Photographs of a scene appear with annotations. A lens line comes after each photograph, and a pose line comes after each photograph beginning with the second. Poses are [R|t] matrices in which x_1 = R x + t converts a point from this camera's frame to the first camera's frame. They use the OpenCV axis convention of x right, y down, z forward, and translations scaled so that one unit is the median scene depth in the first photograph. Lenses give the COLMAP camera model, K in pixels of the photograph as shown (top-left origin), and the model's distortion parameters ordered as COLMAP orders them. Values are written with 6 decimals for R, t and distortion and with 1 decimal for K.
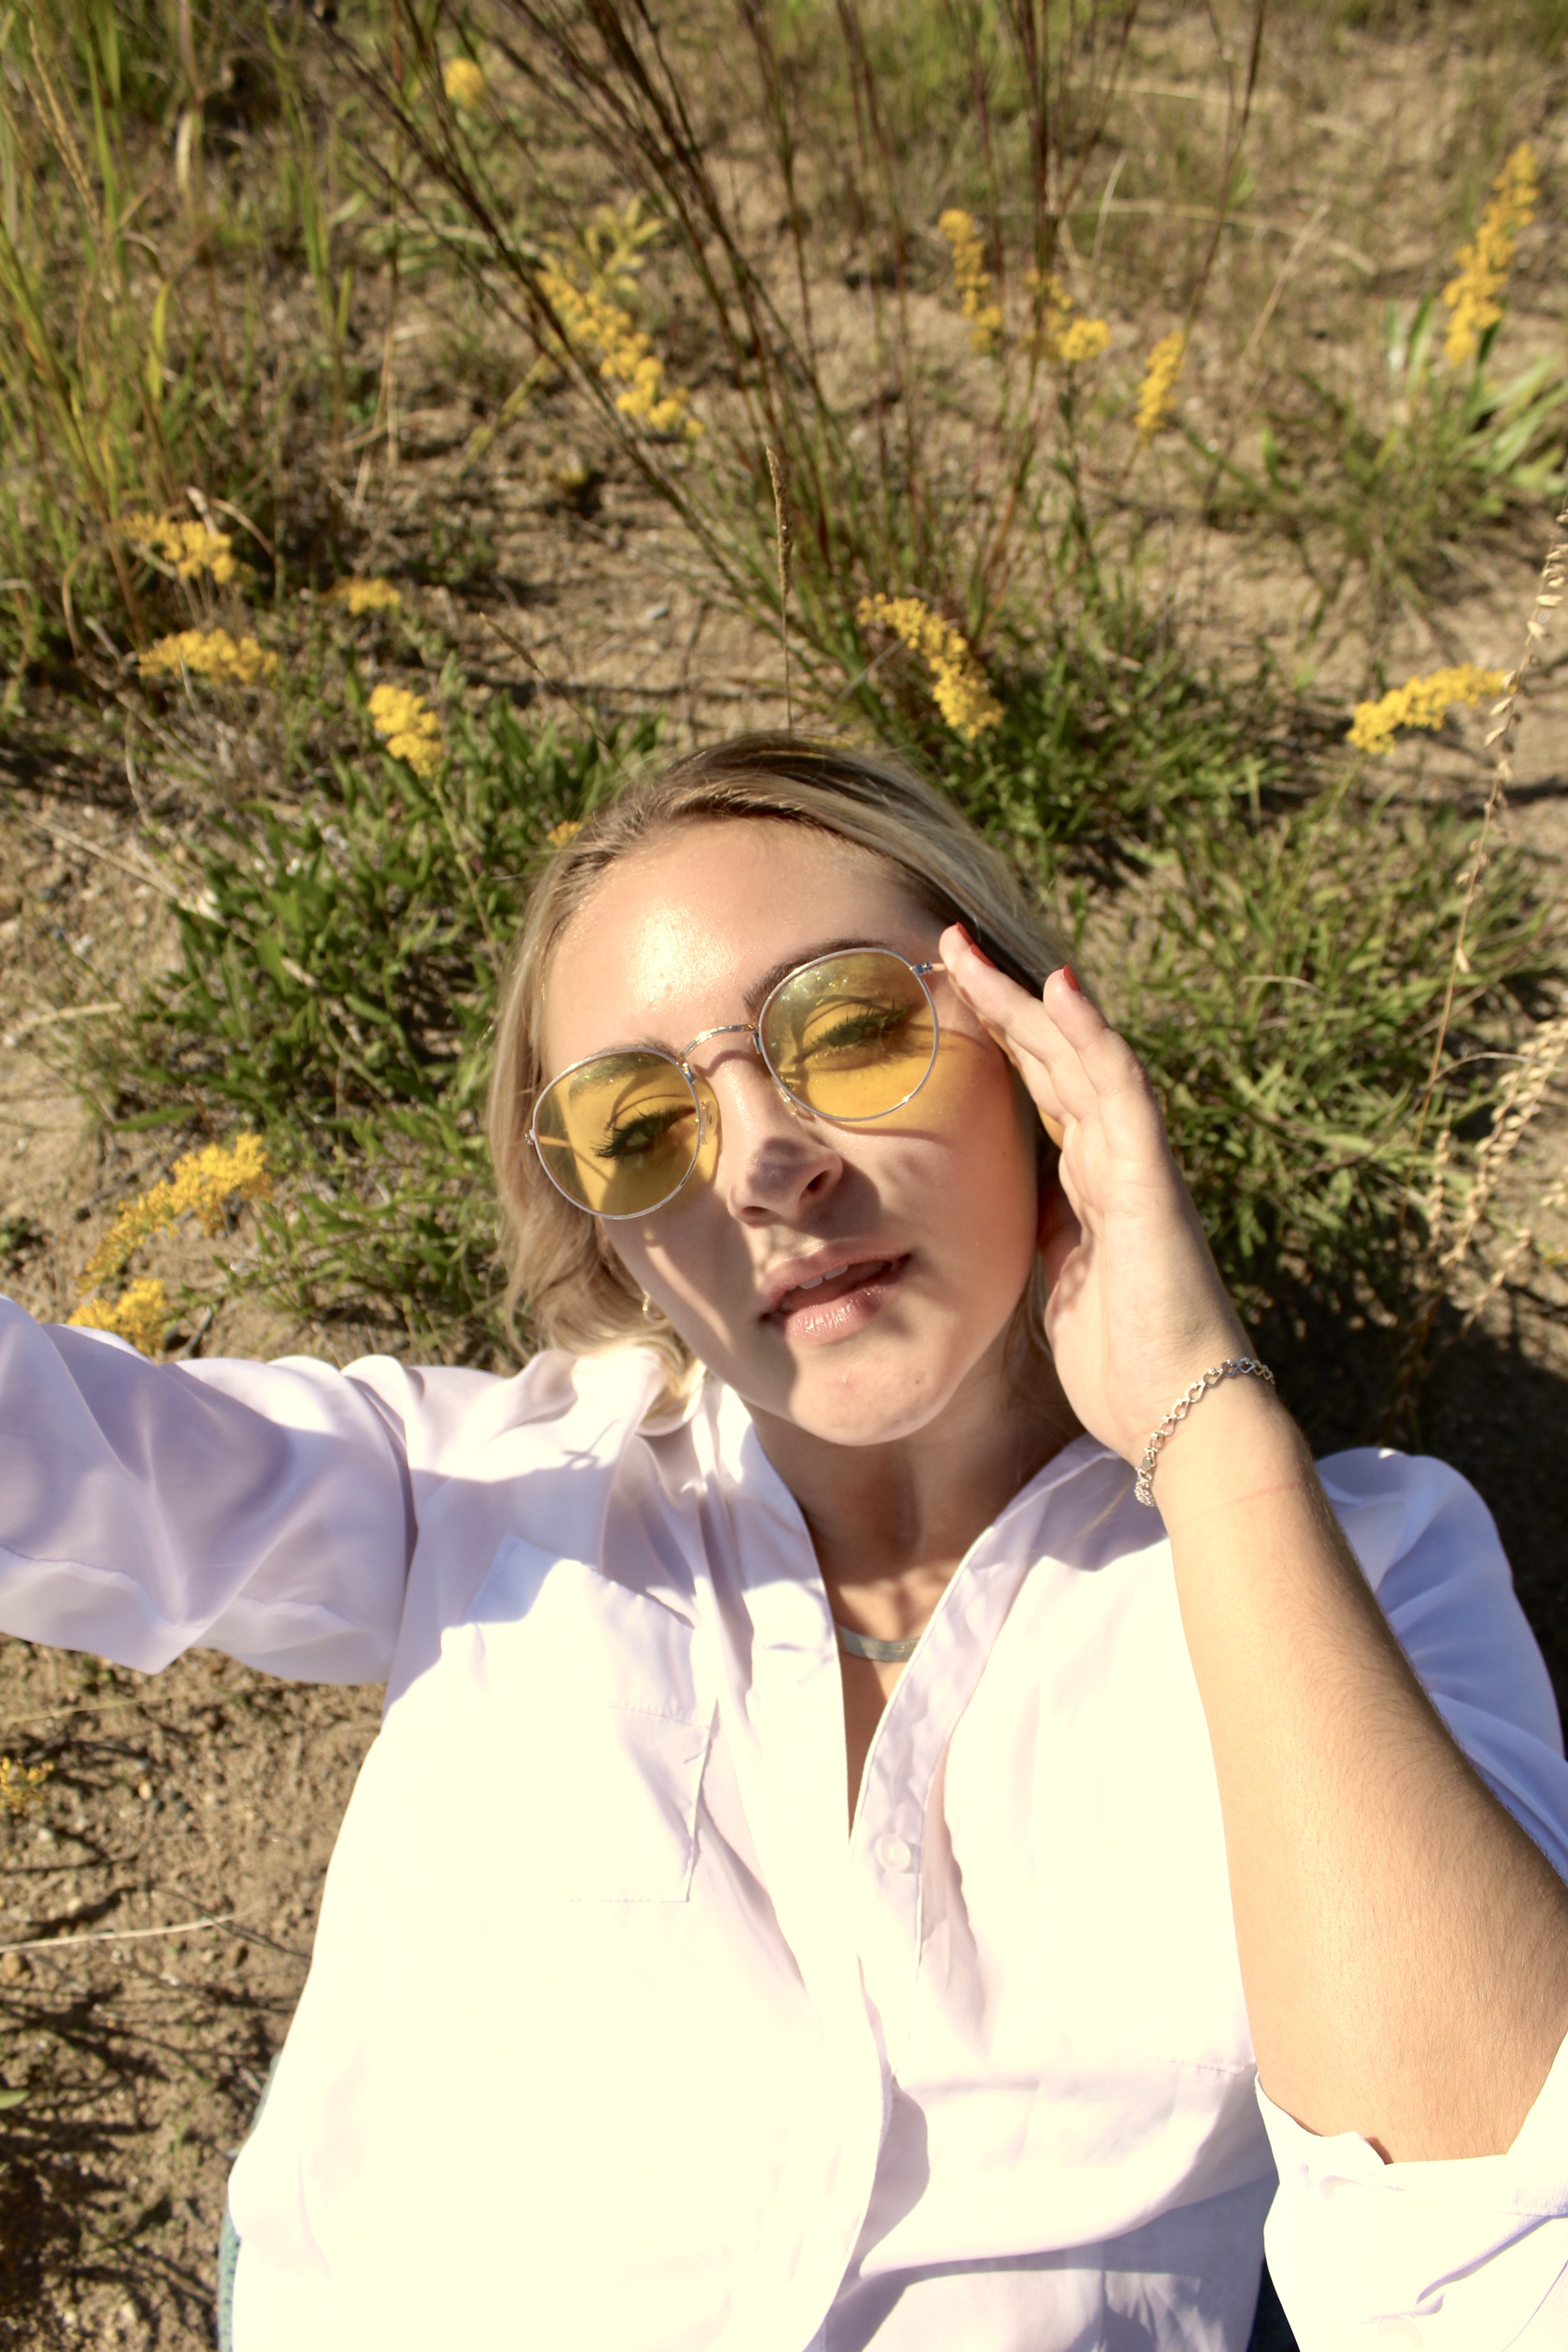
lens RADIAL K [[1732.2, 0, 784.0], [0, 1732.2, 1176.0], [0, 0, 1]] dist [-0.117435, 0.085747]
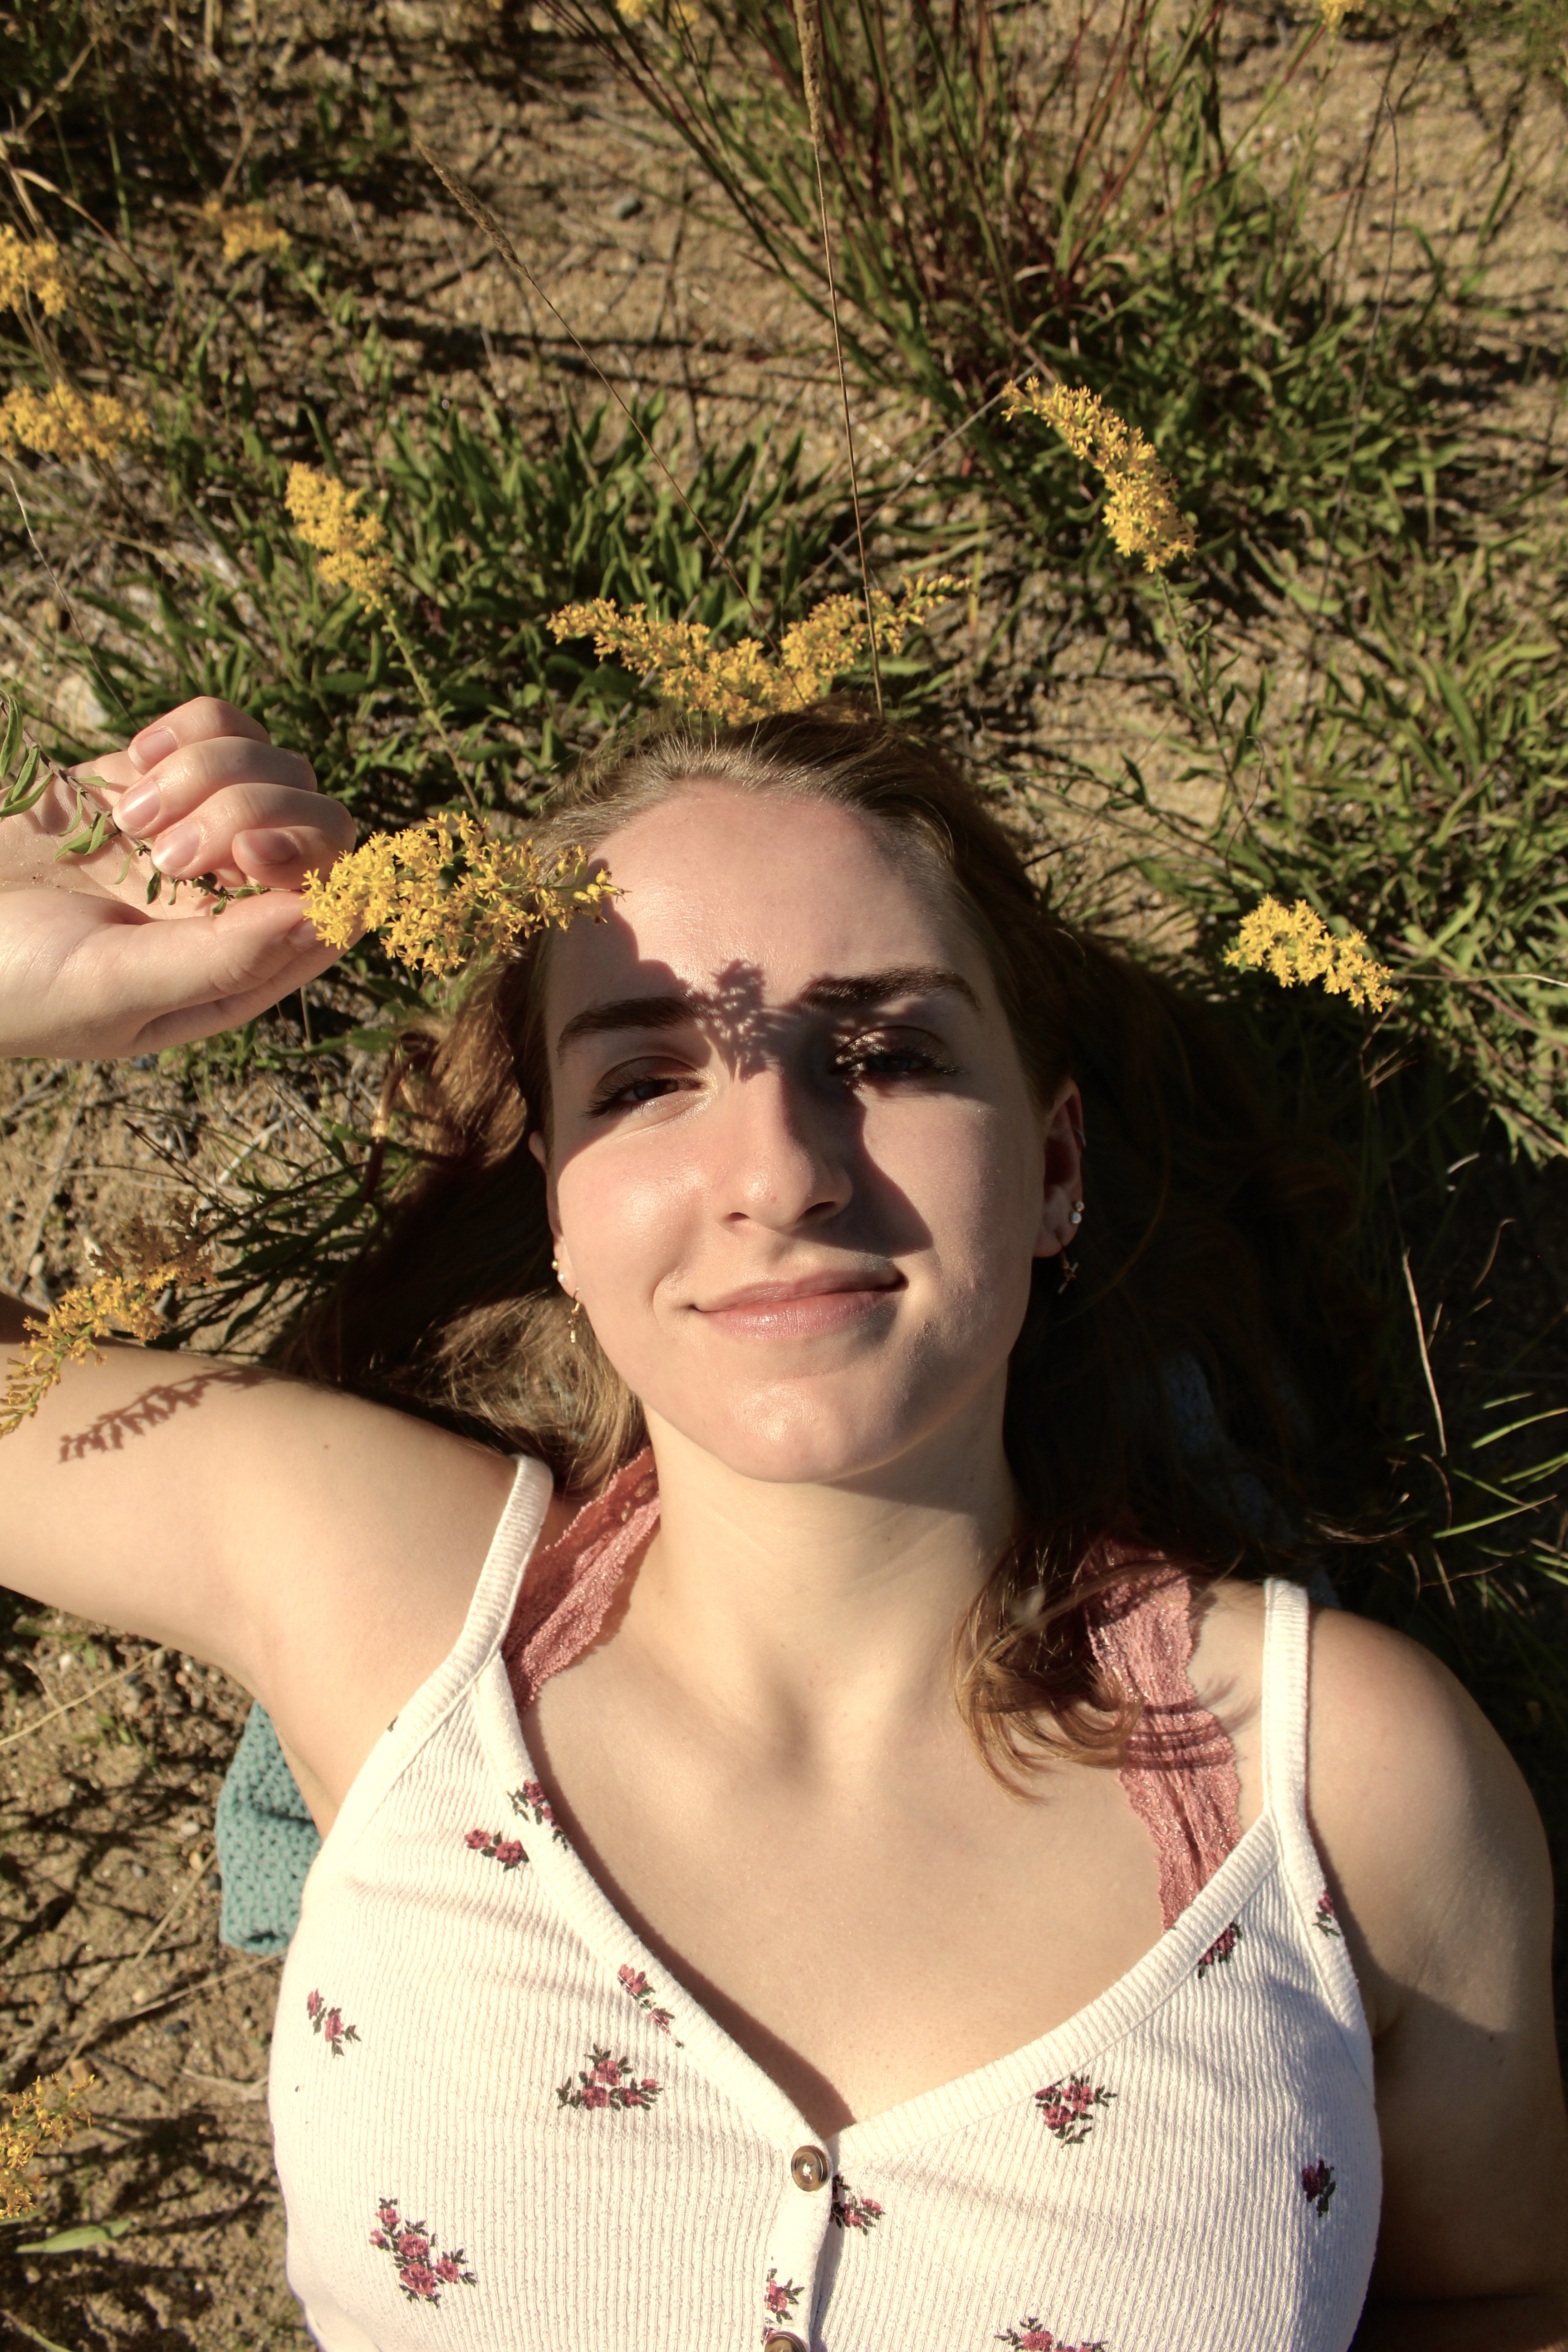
lens RADIAL K [[1732.2, 0, 784.0], [0, 1732.2, 1176.0], [0, 0, 1]] dist [-0.117435, 0.085747]
pose [[0.998343, -0.054551, 0.018314, -0.048837], [0.046494, 0.952226, 0.301836, -0.167576], [-0.033904, -0.300484, 0.953184, 0.183893]]
